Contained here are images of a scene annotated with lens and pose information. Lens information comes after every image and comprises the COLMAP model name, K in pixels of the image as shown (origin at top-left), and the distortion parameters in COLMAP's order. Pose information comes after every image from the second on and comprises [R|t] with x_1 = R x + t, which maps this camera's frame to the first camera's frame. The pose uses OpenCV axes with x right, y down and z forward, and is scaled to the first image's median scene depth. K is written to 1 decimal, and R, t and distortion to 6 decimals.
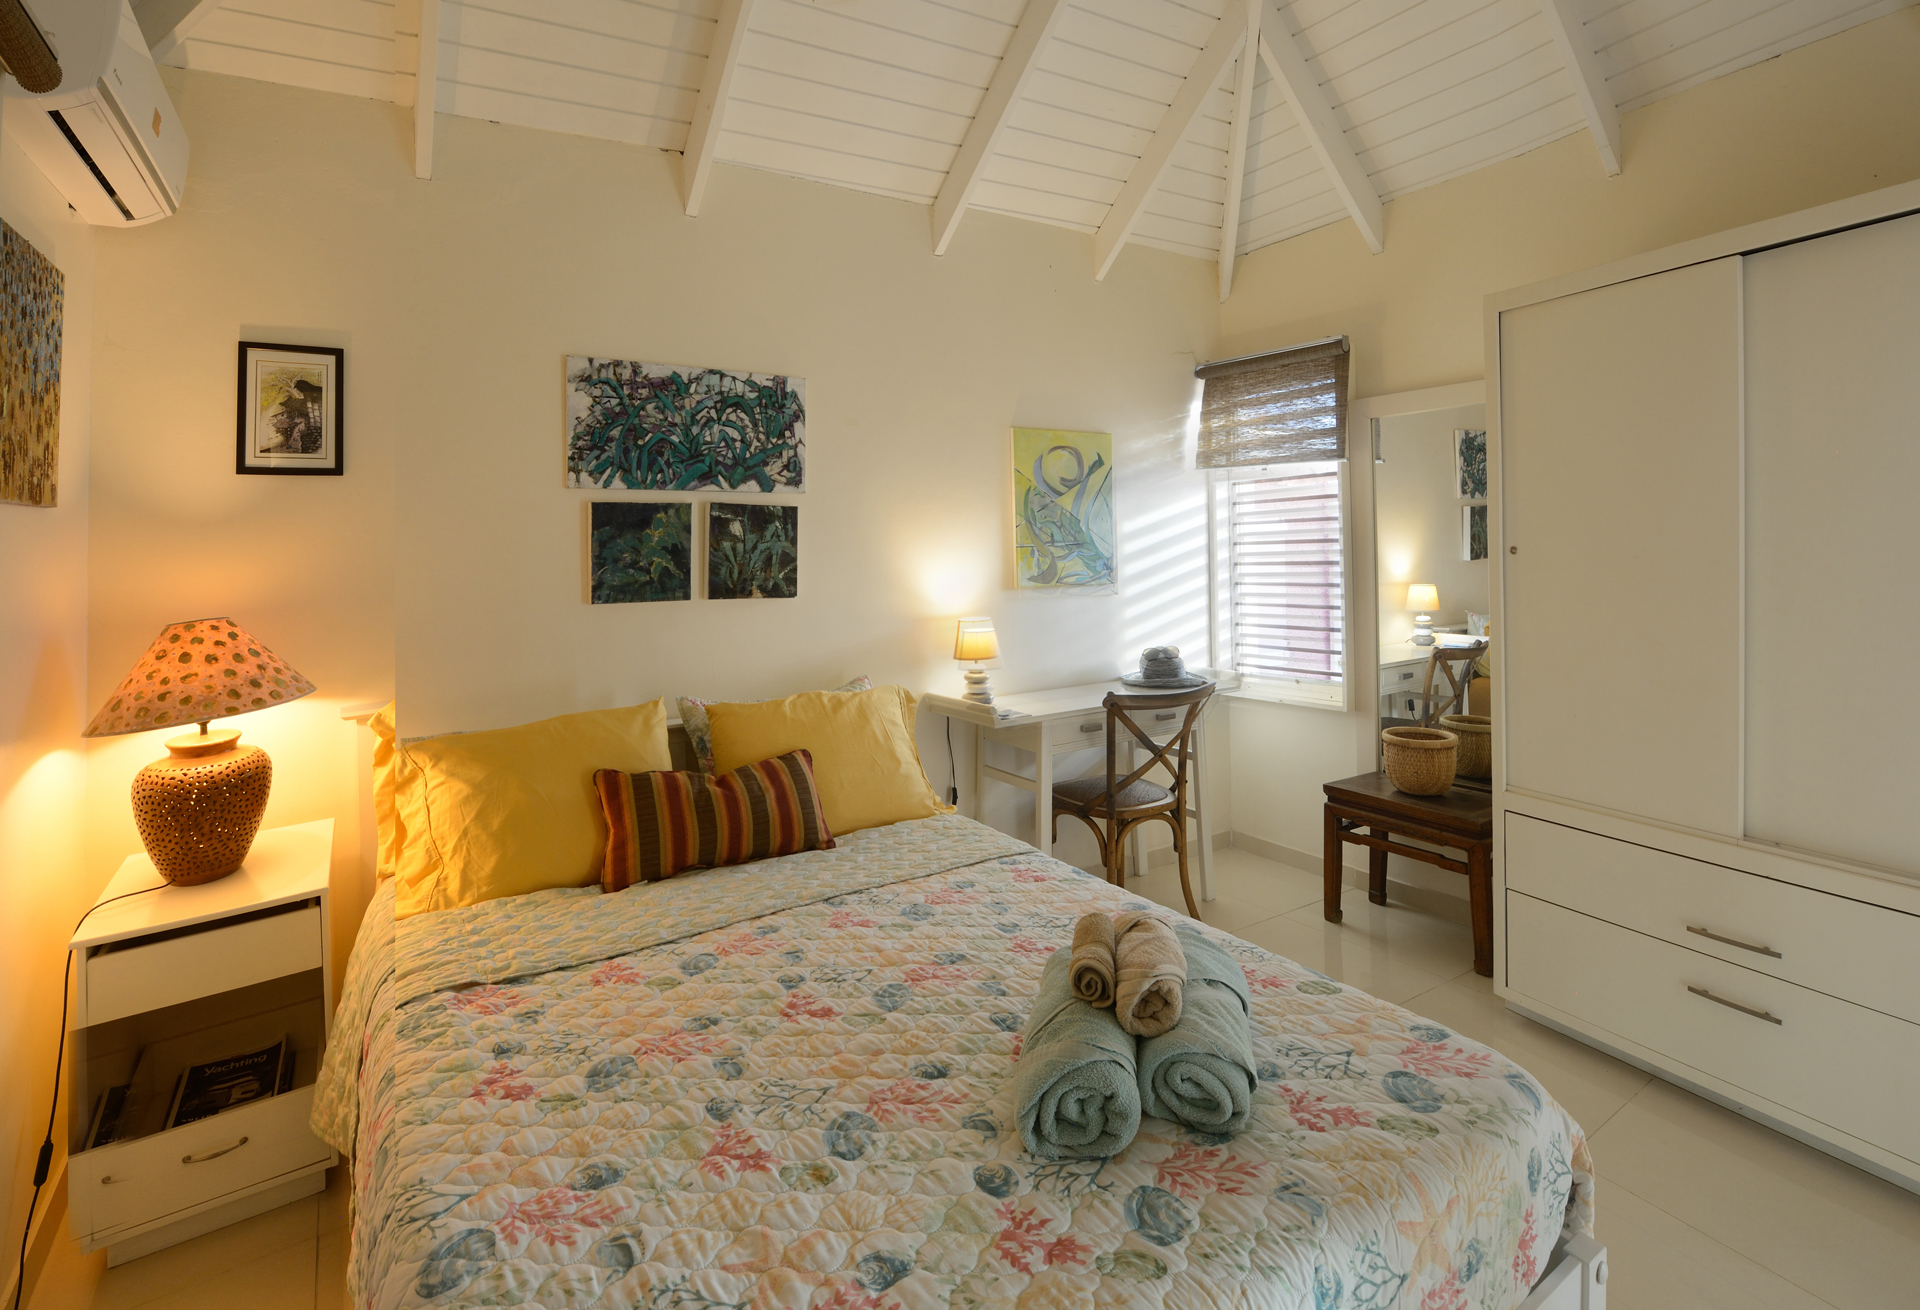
lens RADIAL K [[826.3, 0, 960.0], [0, 826.3, 655.0], [0, 0, 1]] dist [-0.000664, 0.000008]
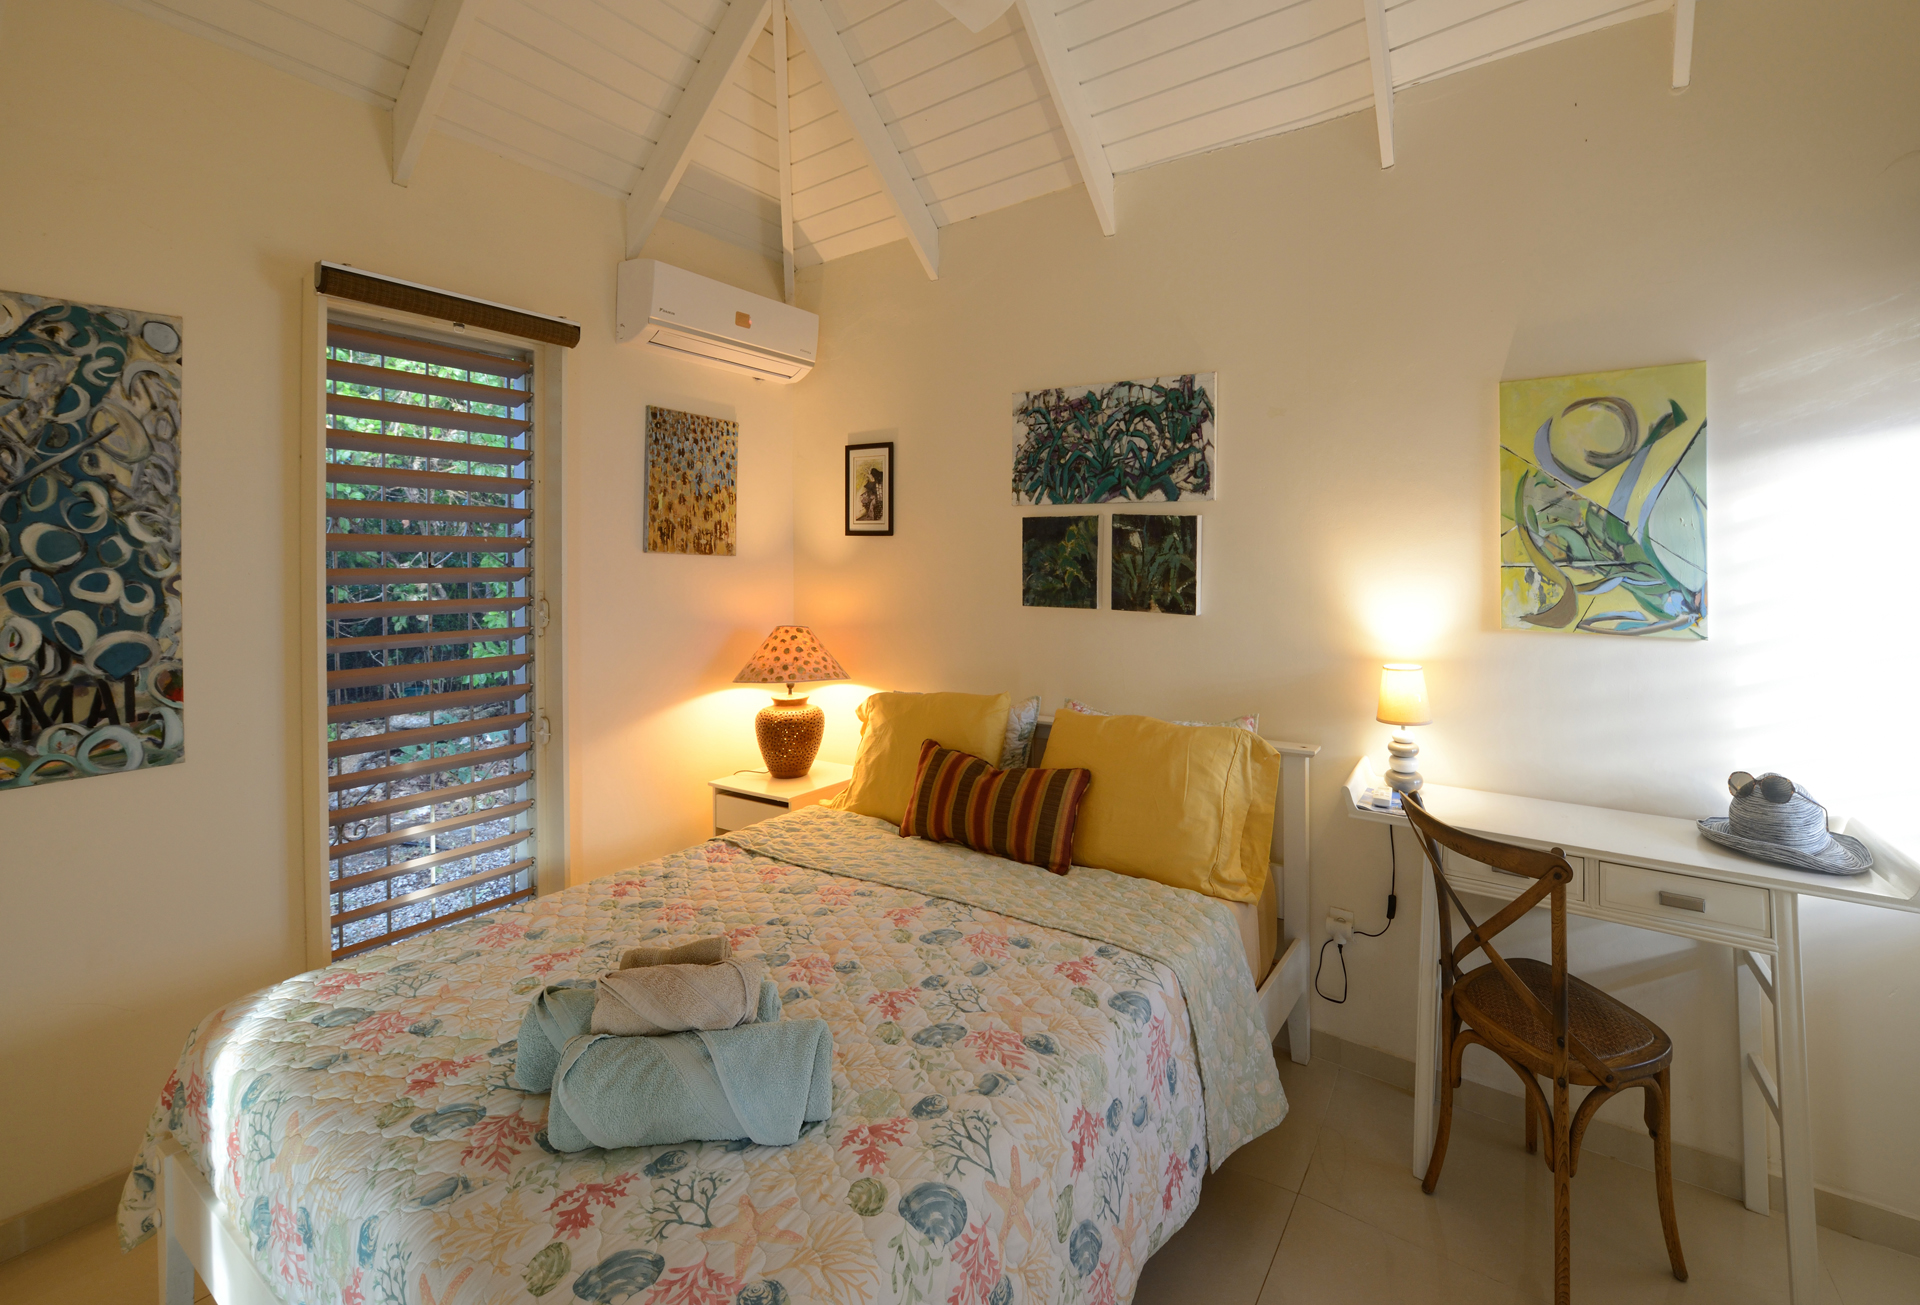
lens RADIAL K [[842.5, 0, 960.0], [0, 842.5, 652.5], [0, 0, 1]] dist [0.029911, 0.000181]
pose [[0.459210, 0.113584, -0.881036, 0.536743], [-0.138457, 0.988823, 0.055314, -0.048135], [0.877471, 0.096585, 0.469804, 0.364091]]
